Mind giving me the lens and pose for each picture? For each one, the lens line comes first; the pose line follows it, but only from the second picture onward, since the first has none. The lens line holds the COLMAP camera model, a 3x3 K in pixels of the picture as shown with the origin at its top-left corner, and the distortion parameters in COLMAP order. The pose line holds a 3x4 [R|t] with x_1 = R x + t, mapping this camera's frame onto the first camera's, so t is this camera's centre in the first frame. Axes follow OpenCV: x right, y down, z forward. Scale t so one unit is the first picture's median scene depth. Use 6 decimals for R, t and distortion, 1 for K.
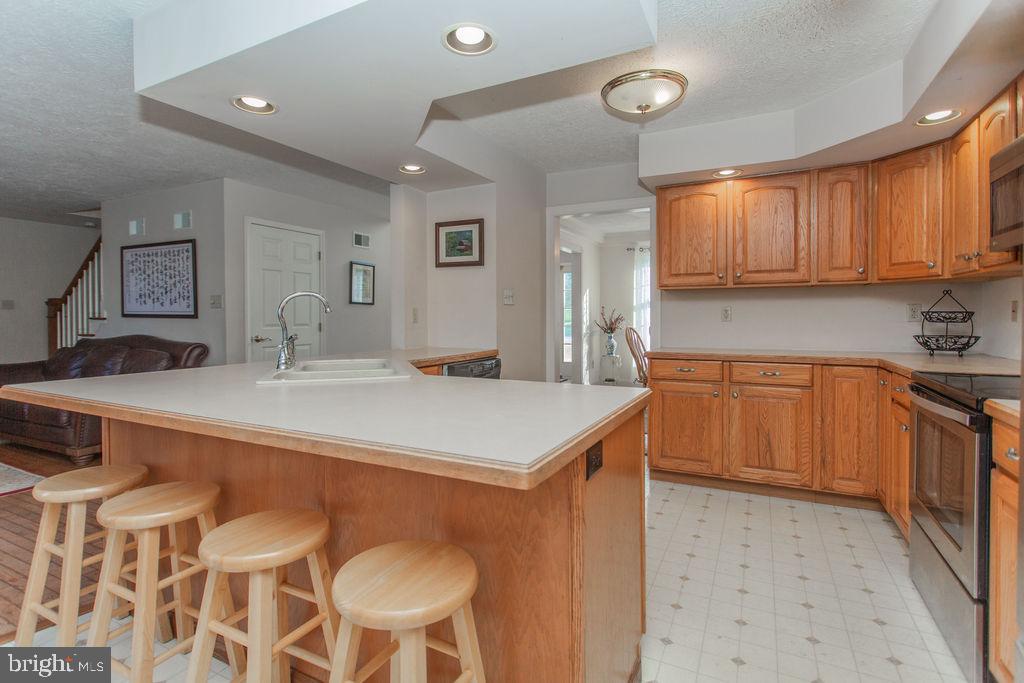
lens RADIAL K [[504.5, 0, 520.3], [0, 504.5, 321.1], [0, 0, 1]] dist [-0.002798, 0.003280]
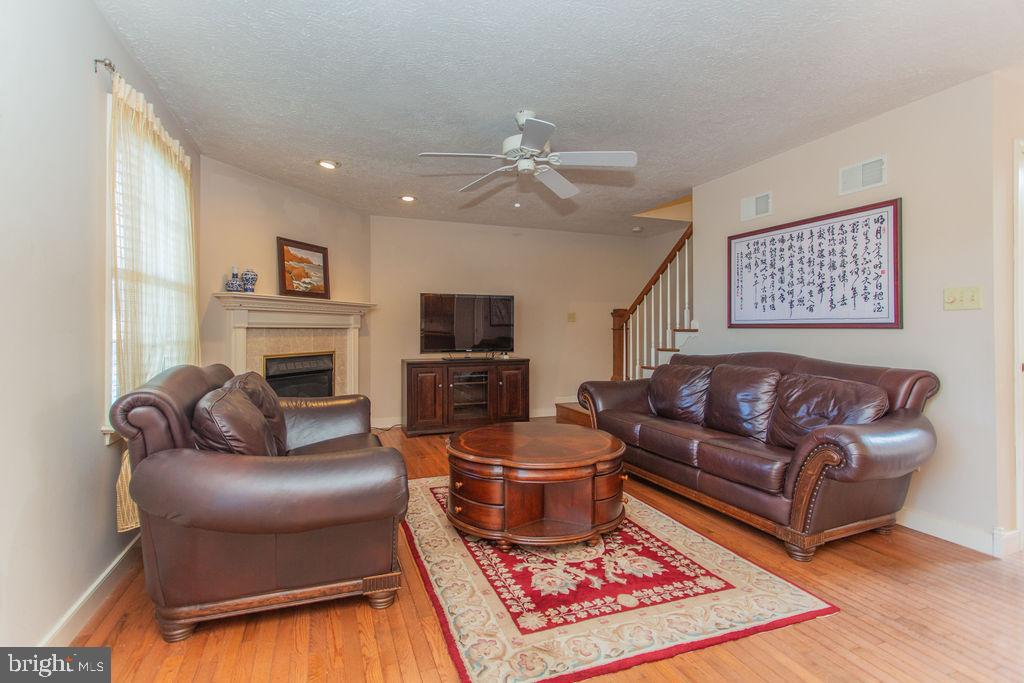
lens RADIAL K [[504.5, 0, 499.5], [0, 504.5, 334.2], [0, 0, 1]] dist [-0.002798, 0.003280]
pose [[0.723556, -0.000640, -0.690265, -0.708373], [0.002526, 0.999995, 0.001721, -0.000419], [0.690261, -0.002989, 0.723555, 0.270538]]
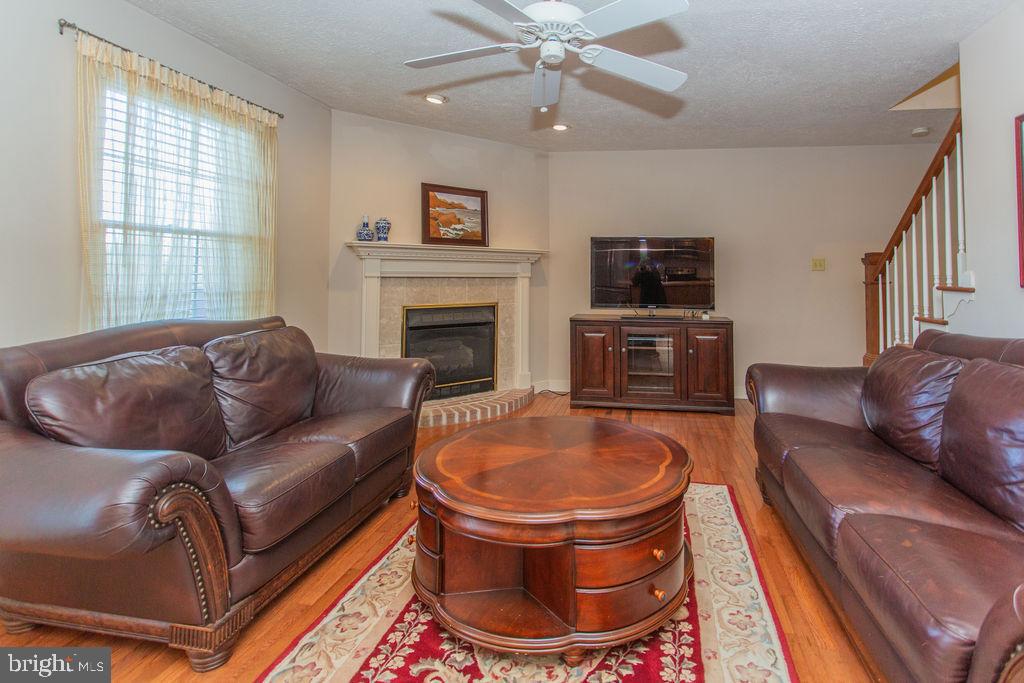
lens RADIAL K [[504.5, 0, 574.9], [0, 504.5, 257.1], [0, 0, 1]] dist [-0.002798, 0.003280]
pose [[0.304323, -0.032938, -0.951999, -0.719191], [-0.009381, 0.999250, -0.037571, -0.020578], [0.952523, 0.020365, 0.303785, 0.745171]]
